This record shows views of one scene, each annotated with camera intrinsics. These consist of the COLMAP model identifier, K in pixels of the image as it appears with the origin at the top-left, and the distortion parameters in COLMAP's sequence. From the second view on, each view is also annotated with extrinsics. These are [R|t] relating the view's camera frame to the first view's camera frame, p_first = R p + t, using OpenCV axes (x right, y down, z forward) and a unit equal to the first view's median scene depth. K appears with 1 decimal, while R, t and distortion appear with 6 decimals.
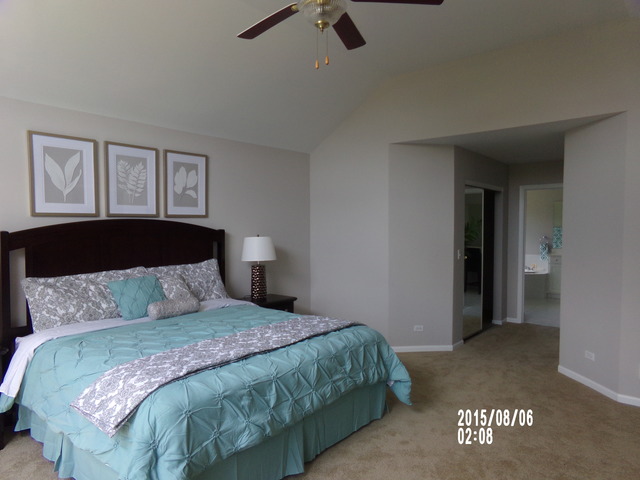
lens RADIAL K [[443.3, 0, 320.1], [0, 443.3, 235.7], [0, 0, 1]] dist [-0.046381, 0.022085]
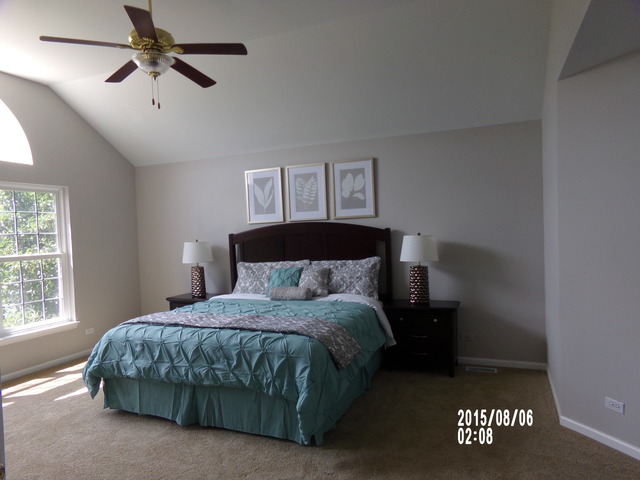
lens RADIAL K [[443.3, 0, 319.7], [0, 443.3, 246.3], [0, 0, 1]] dist [-0.046381, 0.022085]
pose [[0.290569, 0.023030, -0.956577, 0.761342], [0.015874, 0.999457, 0.028884, -0.004777], [0.956722, -0.023577, 0.290045, 0.612062]]
